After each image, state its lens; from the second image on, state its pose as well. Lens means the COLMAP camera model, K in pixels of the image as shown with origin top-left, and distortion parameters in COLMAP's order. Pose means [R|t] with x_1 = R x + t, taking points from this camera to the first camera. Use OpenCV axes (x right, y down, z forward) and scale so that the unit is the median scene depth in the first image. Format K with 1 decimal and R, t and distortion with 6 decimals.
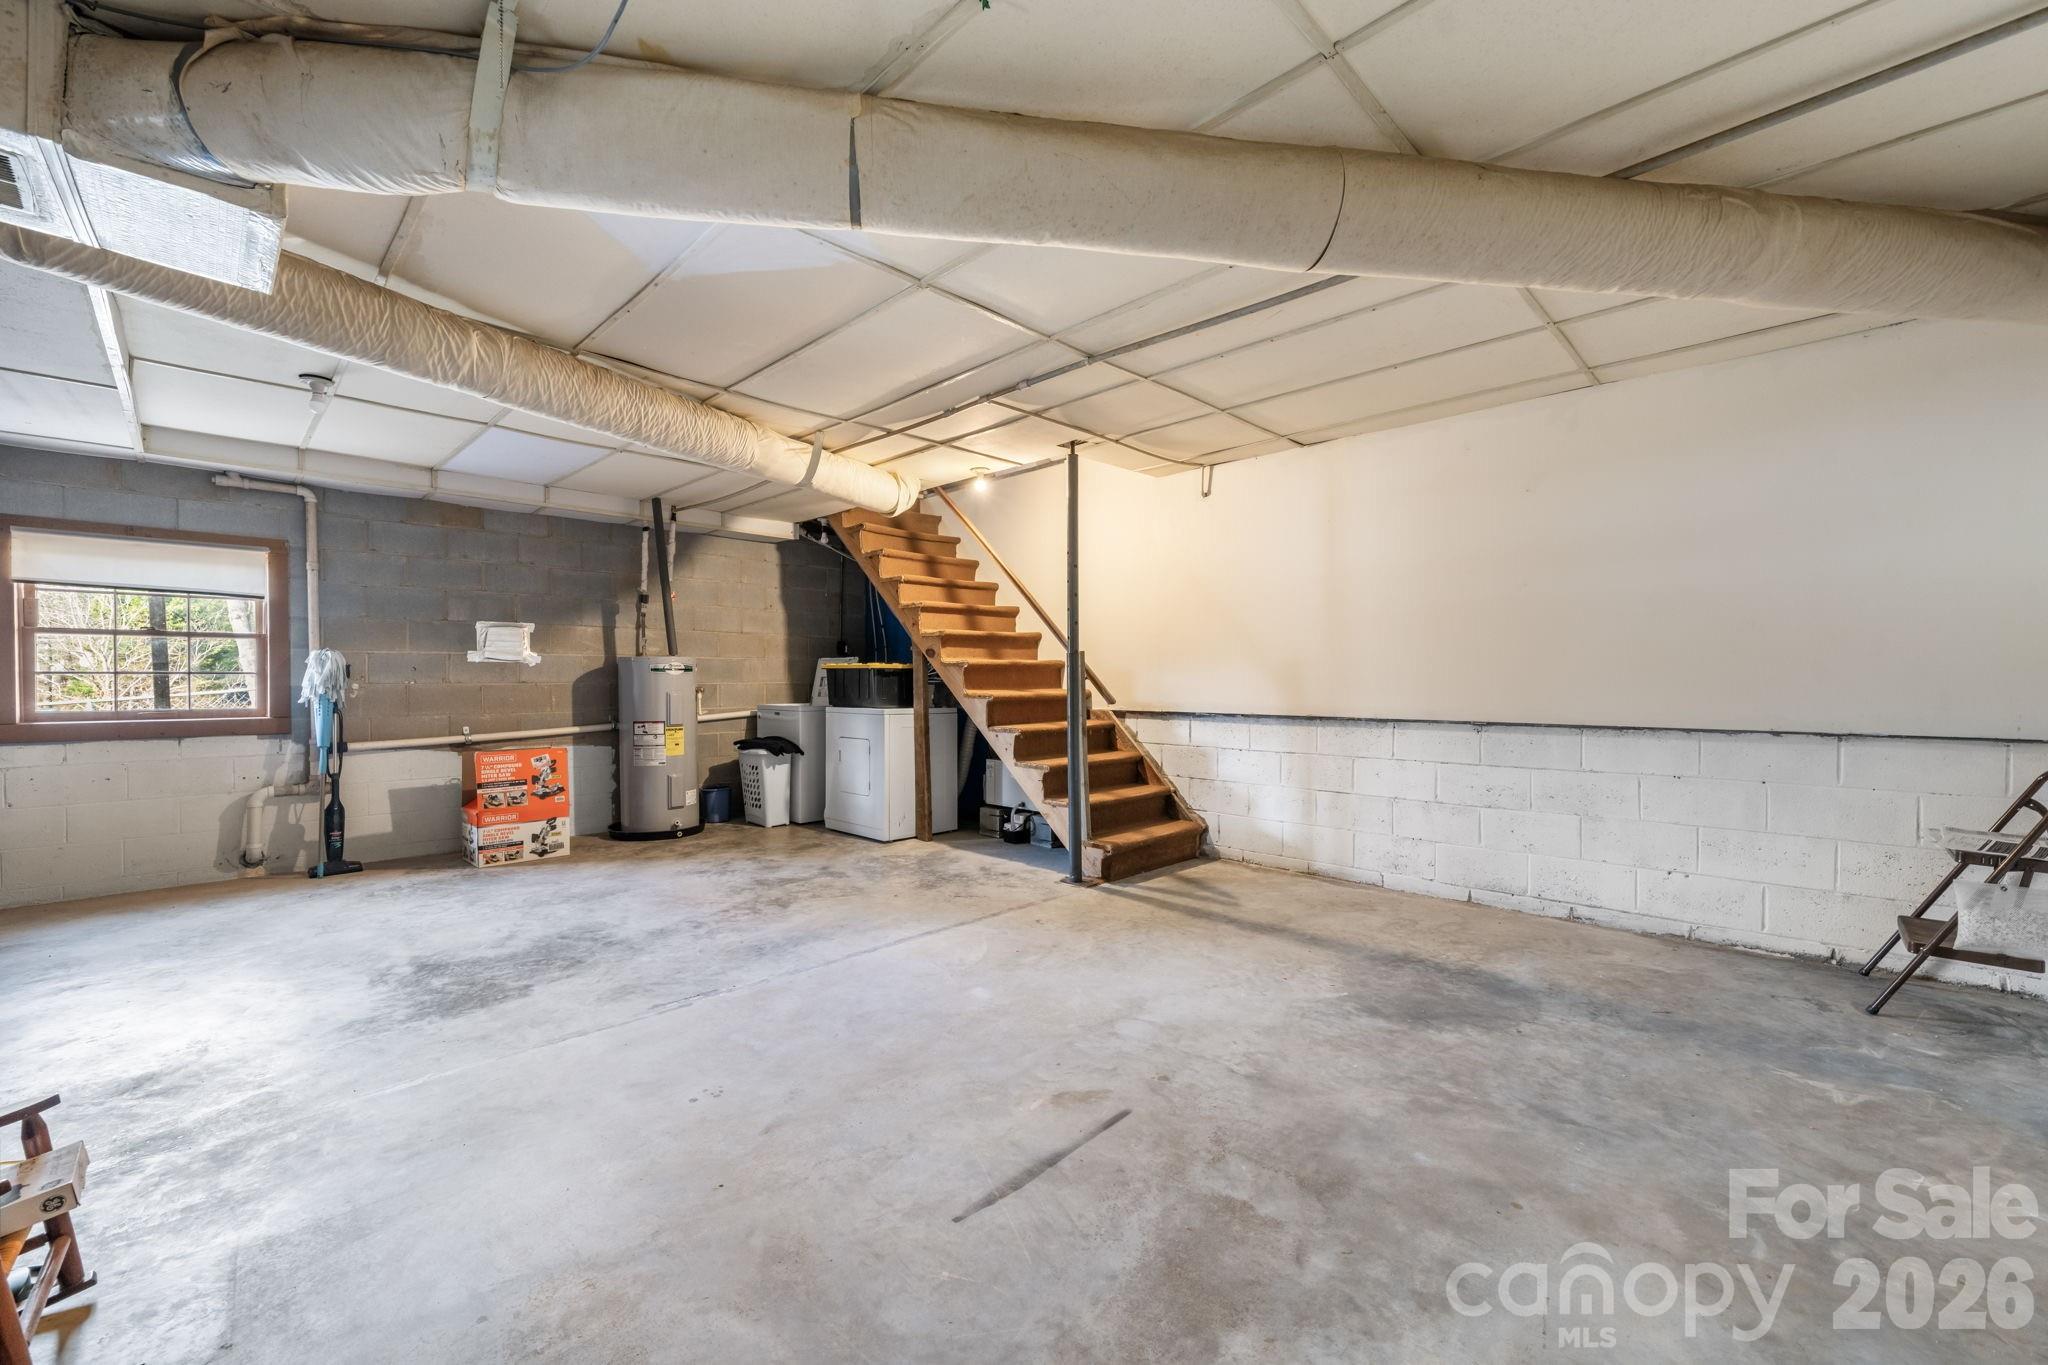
lens RADIAL K [[809.3, 0, 1024.0], [0, 809.3, 682.5], [0, 0, 1]] dist [-0.000358, 0.000019]
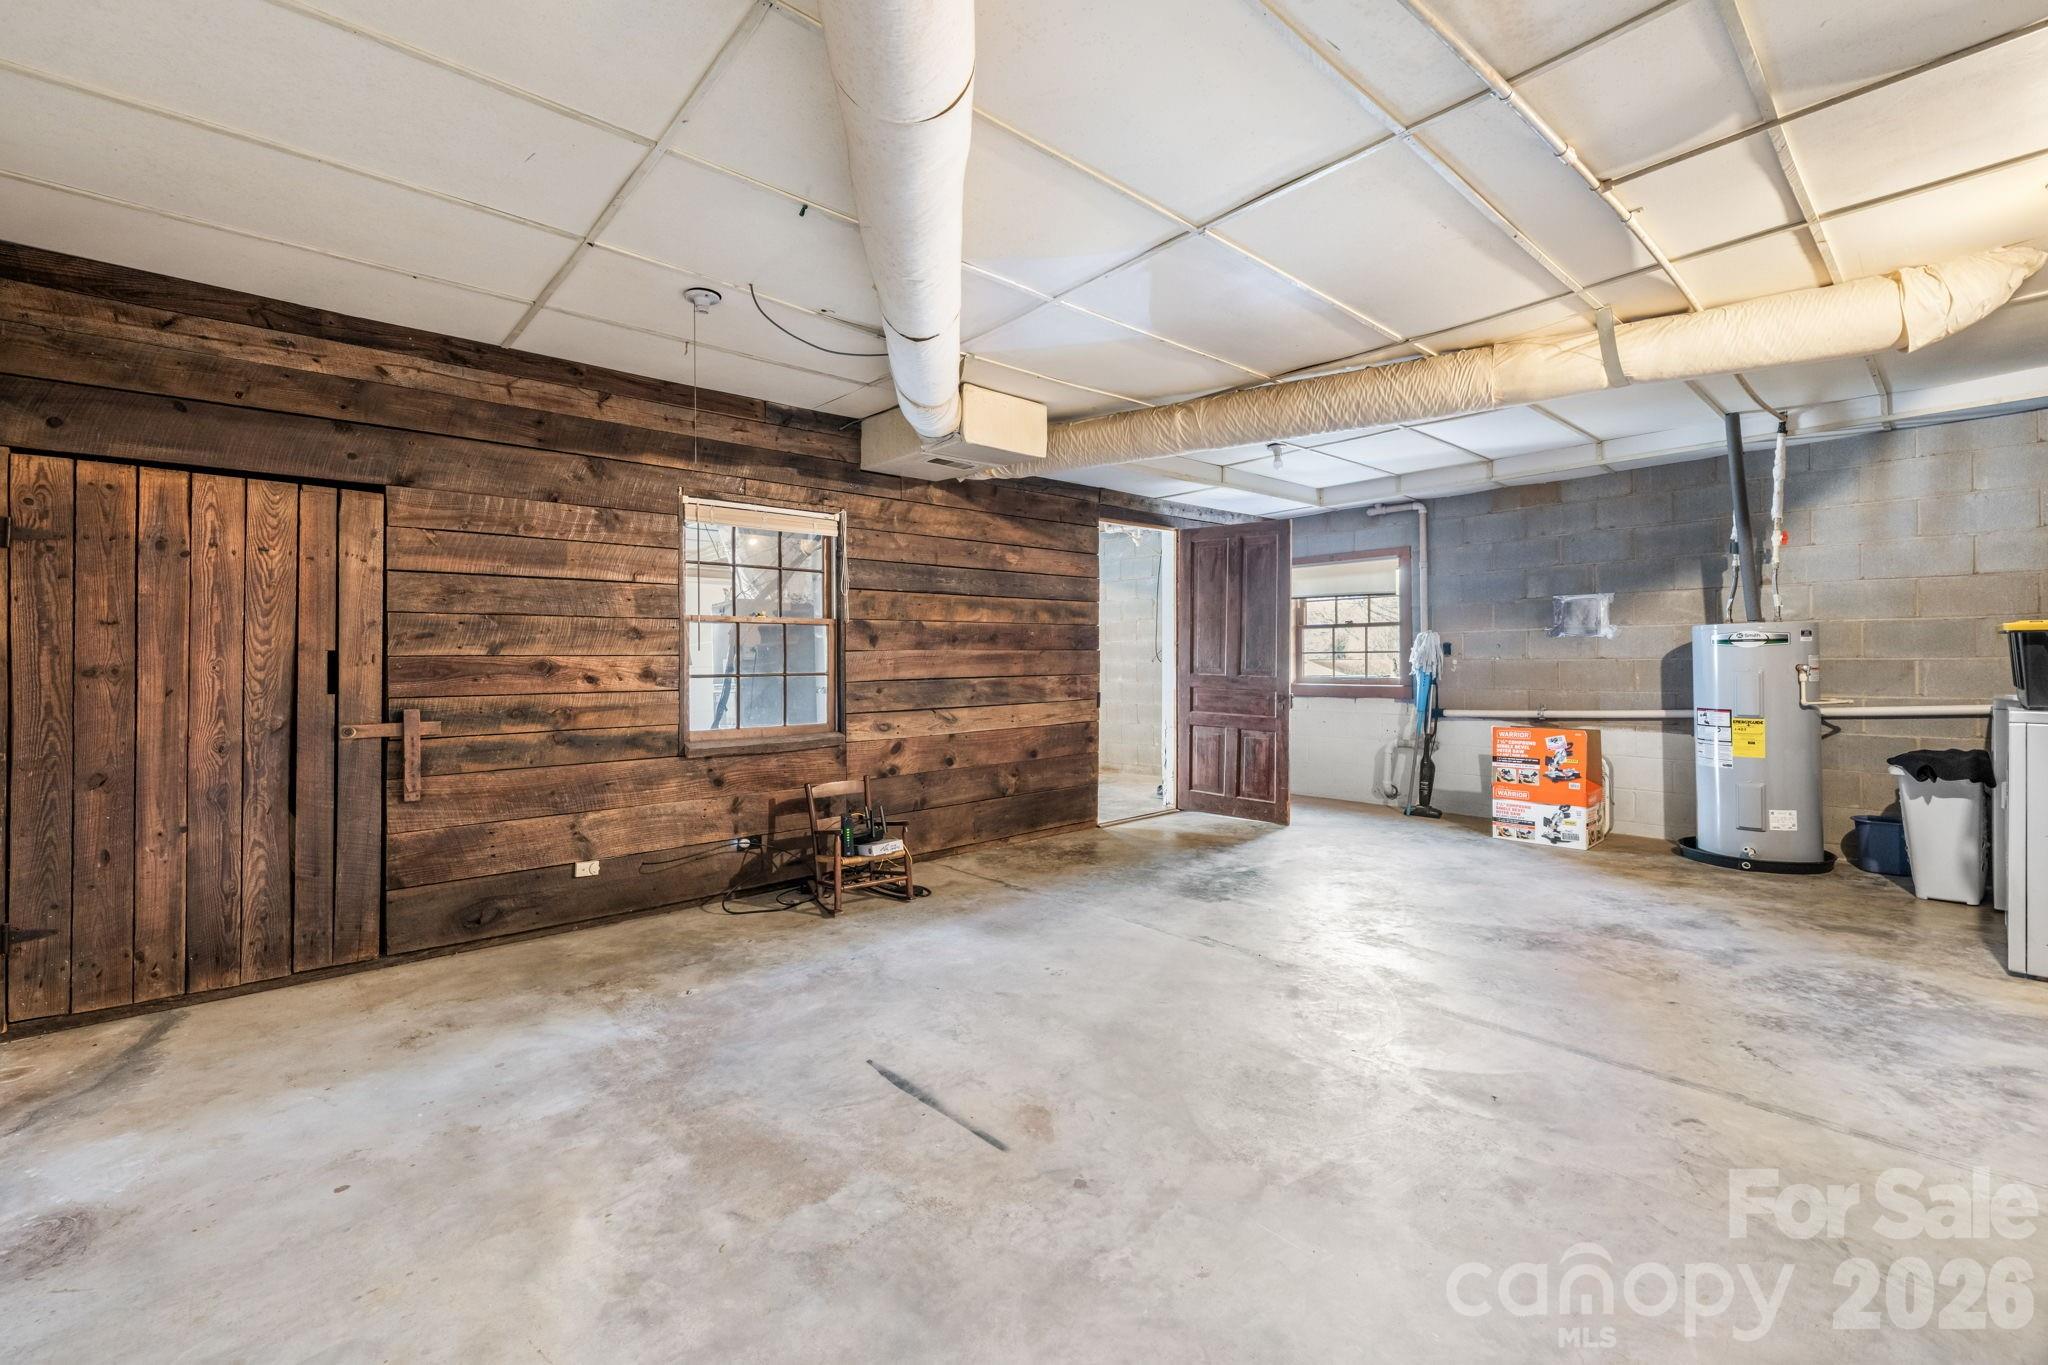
lens RADIAL K [[859.4, 0, 1021.2], [0, 859.4, 650.1], [0, 0, 1]] dist [-0.000989, -0.000005]
pose [[-0.073472, -0.008559, -0.997261, 0.479350], [0.005326, 0.999946, -0.008974, -0.004703], [0.997283, -0.005971, -0.073423, 0.486678]]
